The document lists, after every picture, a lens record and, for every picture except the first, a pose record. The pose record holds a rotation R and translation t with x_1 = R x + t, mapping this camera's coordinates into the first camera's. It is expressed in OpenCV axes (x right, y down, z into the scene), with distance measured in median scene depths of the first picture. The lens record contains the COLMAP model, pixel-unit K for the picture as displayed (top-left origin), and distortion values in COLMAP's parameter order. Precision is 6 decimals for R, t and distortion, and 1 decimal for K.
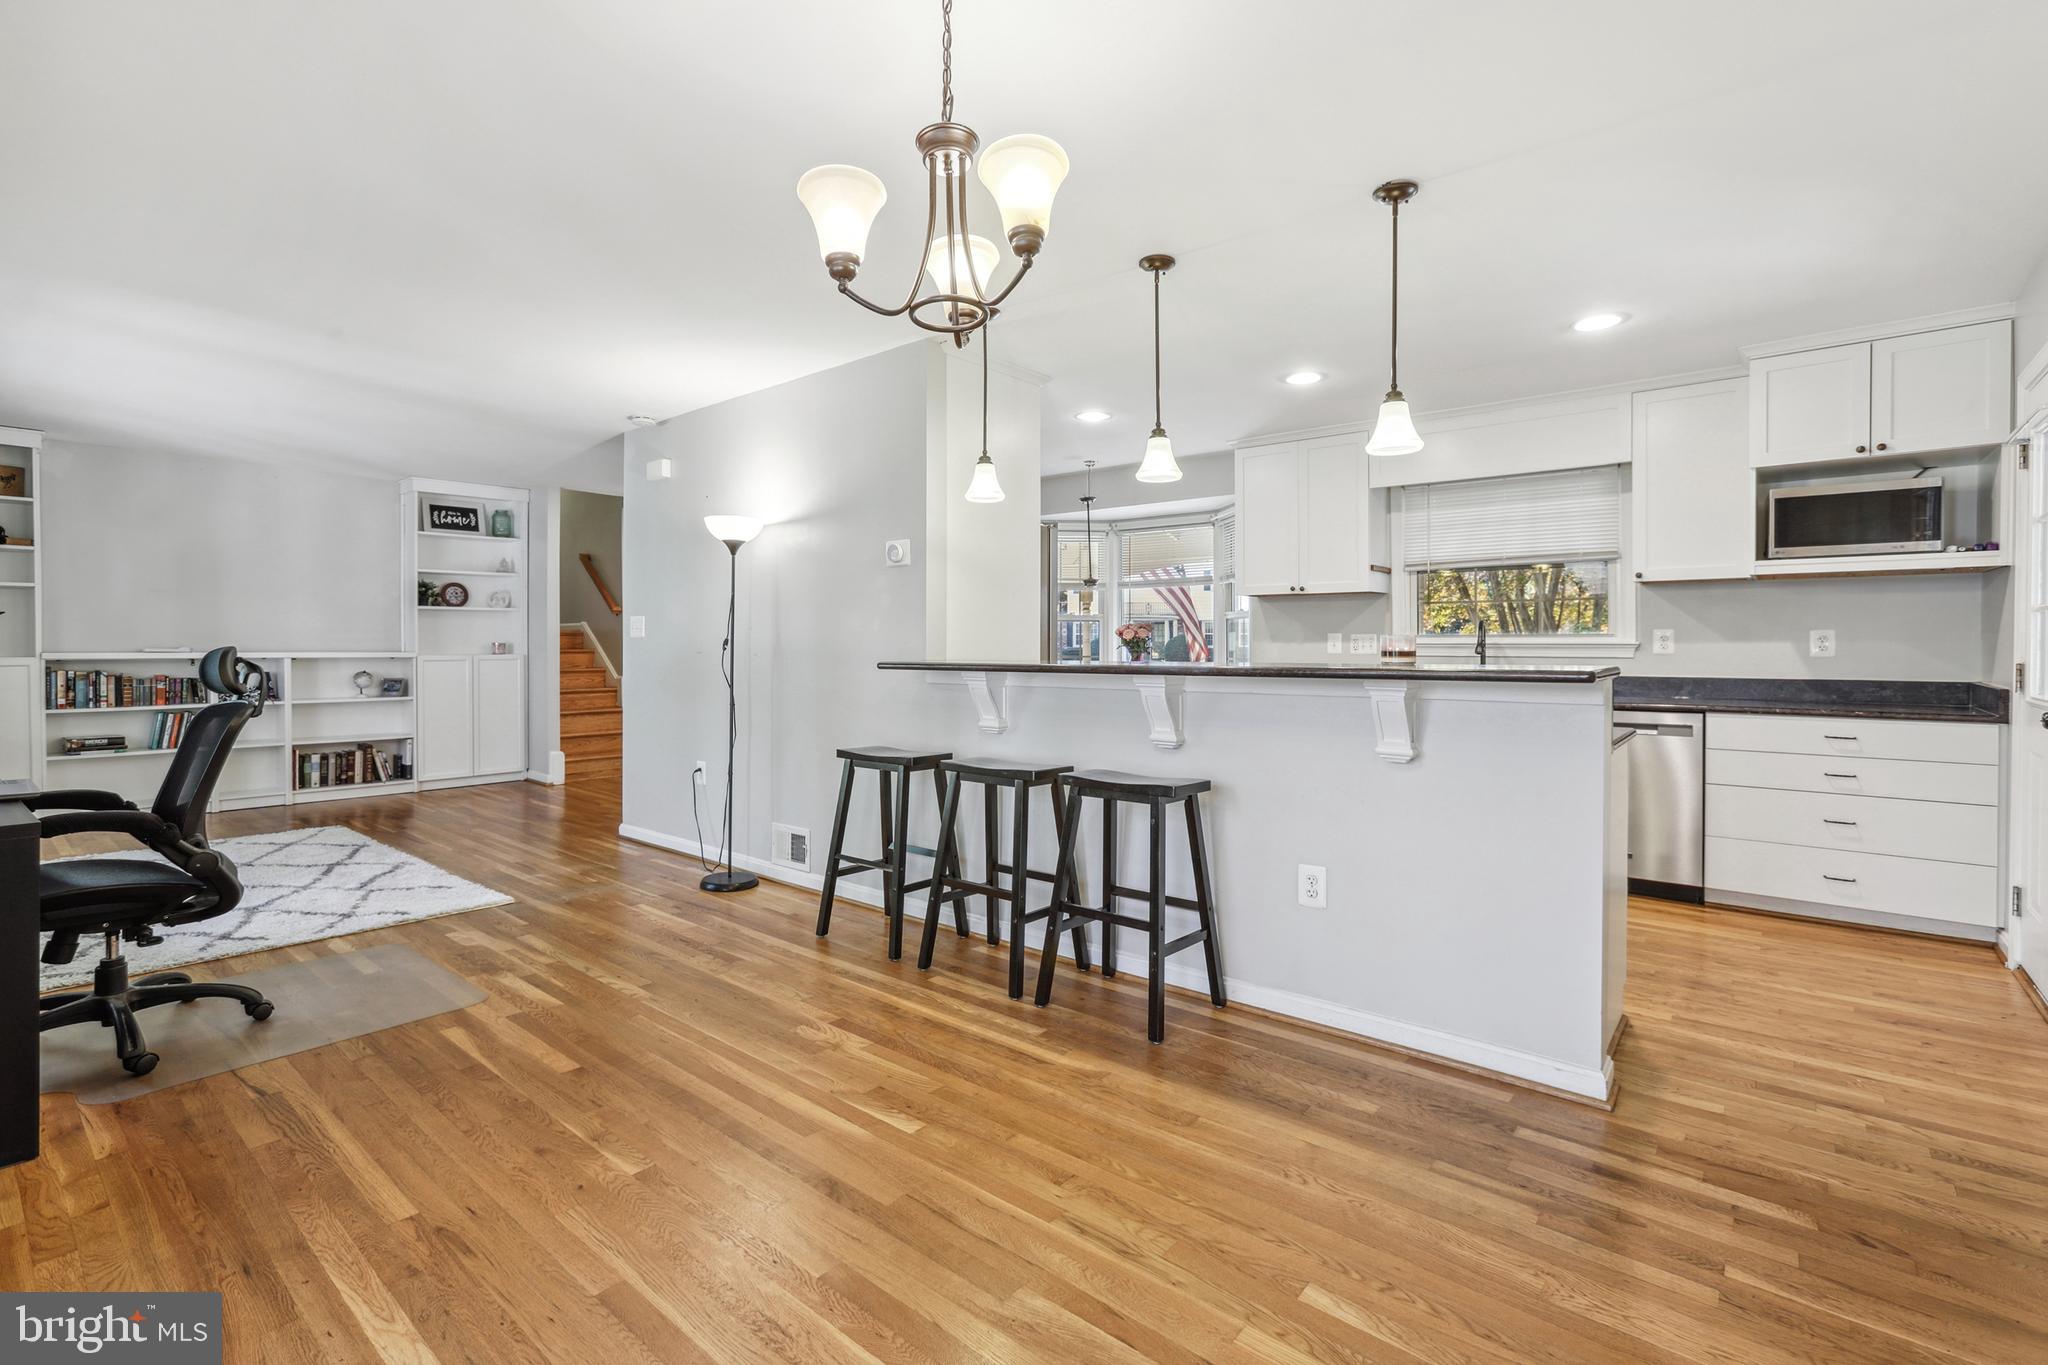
lens RADIAL K [[938.5, 0, 1017.6], [0, 938.5, 657.8], [0, 0, 1]] dist [0.012703, 0.000175]
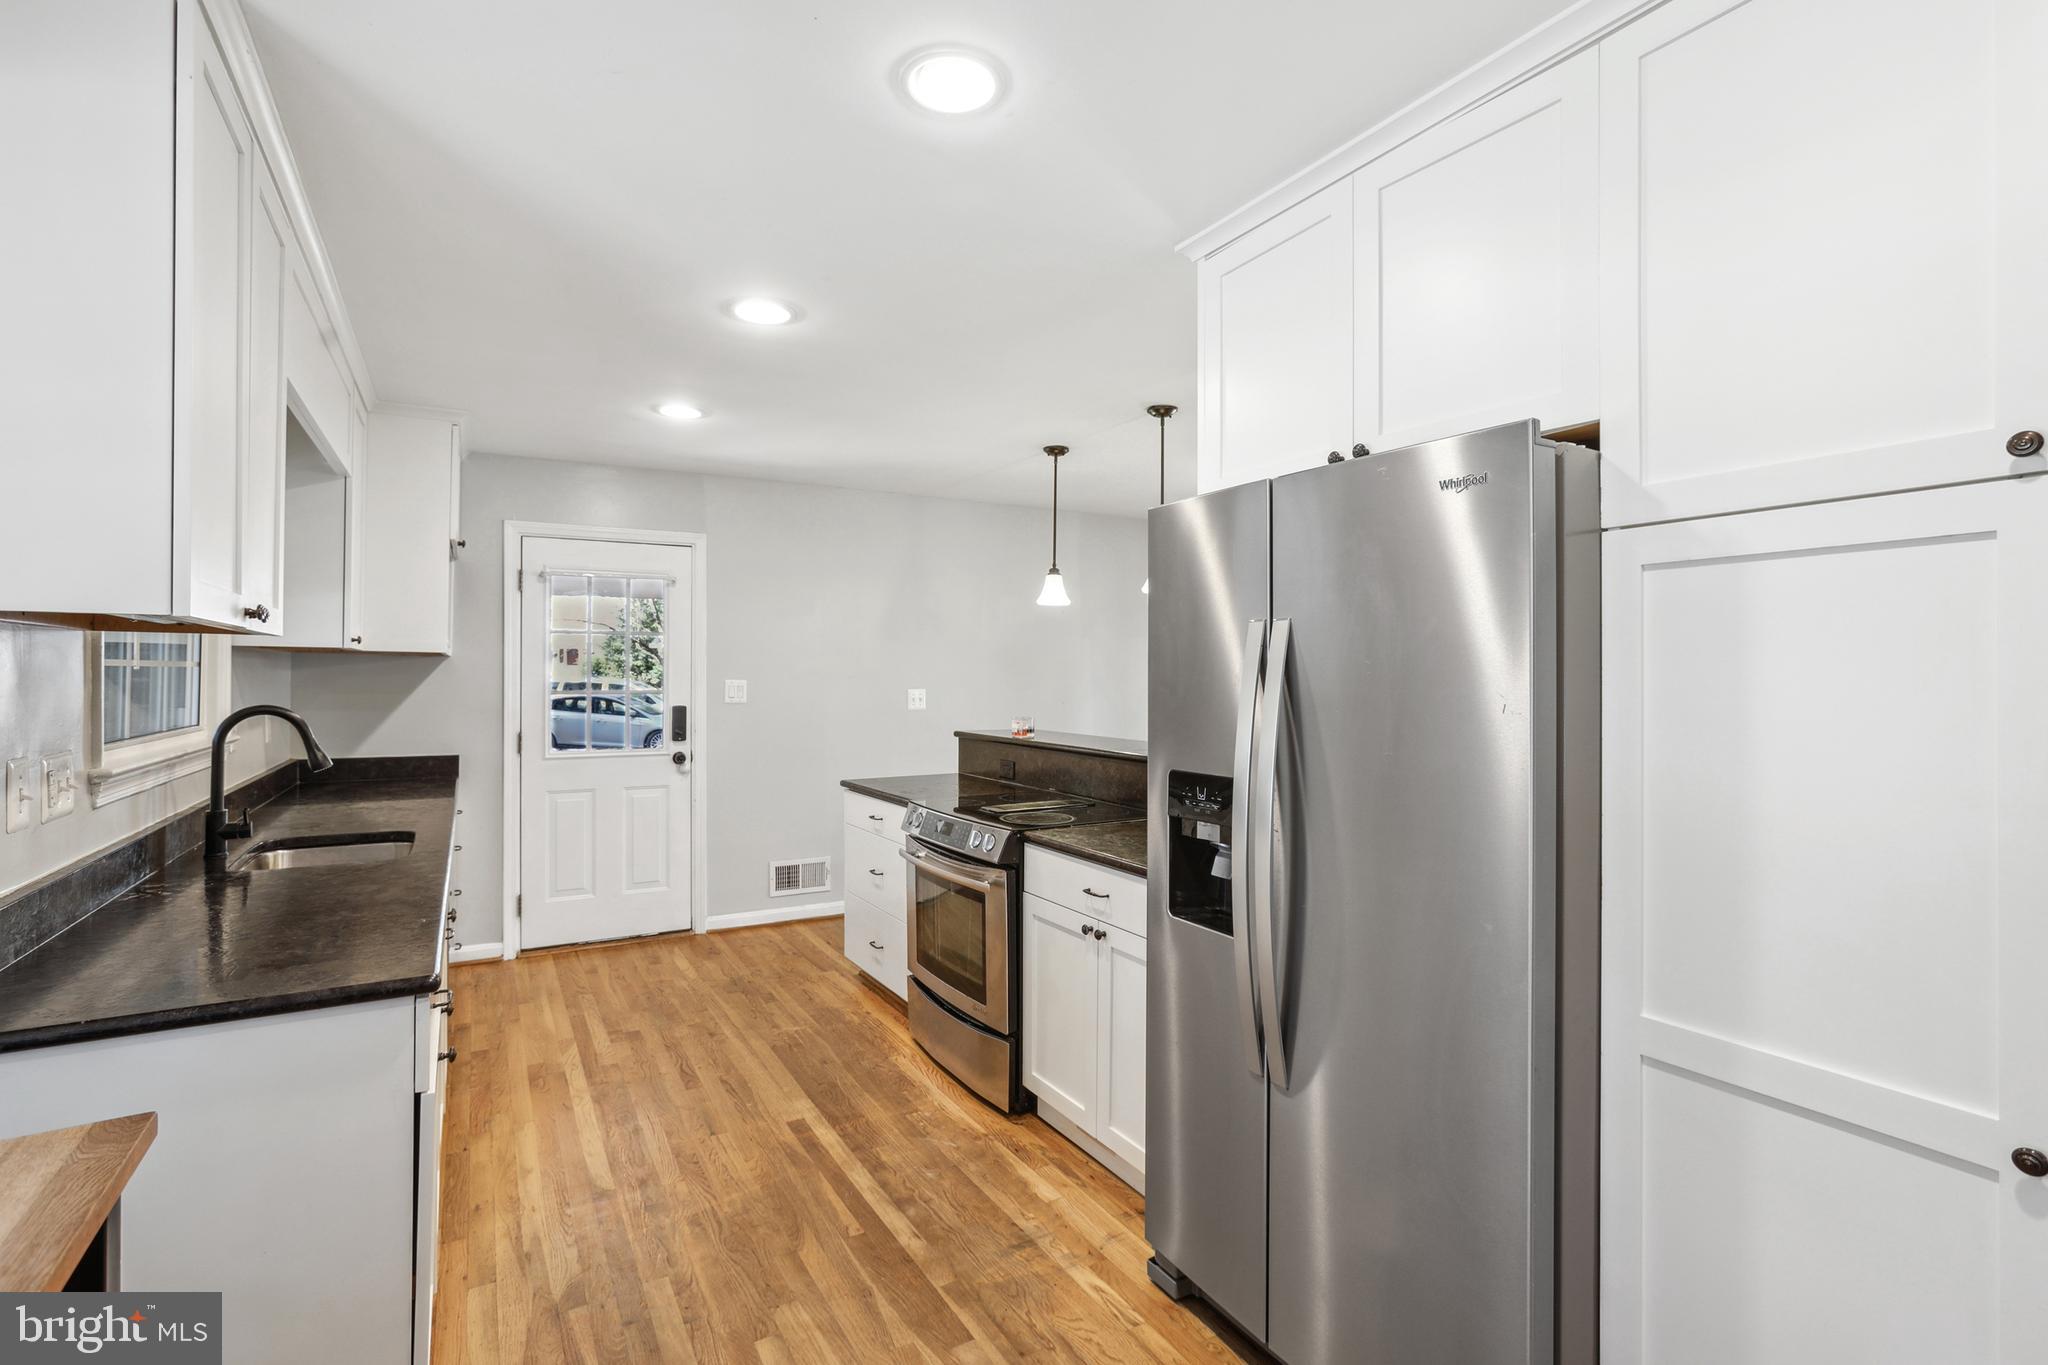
lens RADIAL K [[948.9, 0, 1031.7], [0, 948.9, 675.0], [0, 0, 1]] dist [-0.084688, 0.042717]
pose [[-0.947112, -0.004043, 0.320876, -0.061939], [0.001078, 0.999875, 0.015780, -0.080727], [-0.320900, 0.015292, -0.946990, 1.701344]]
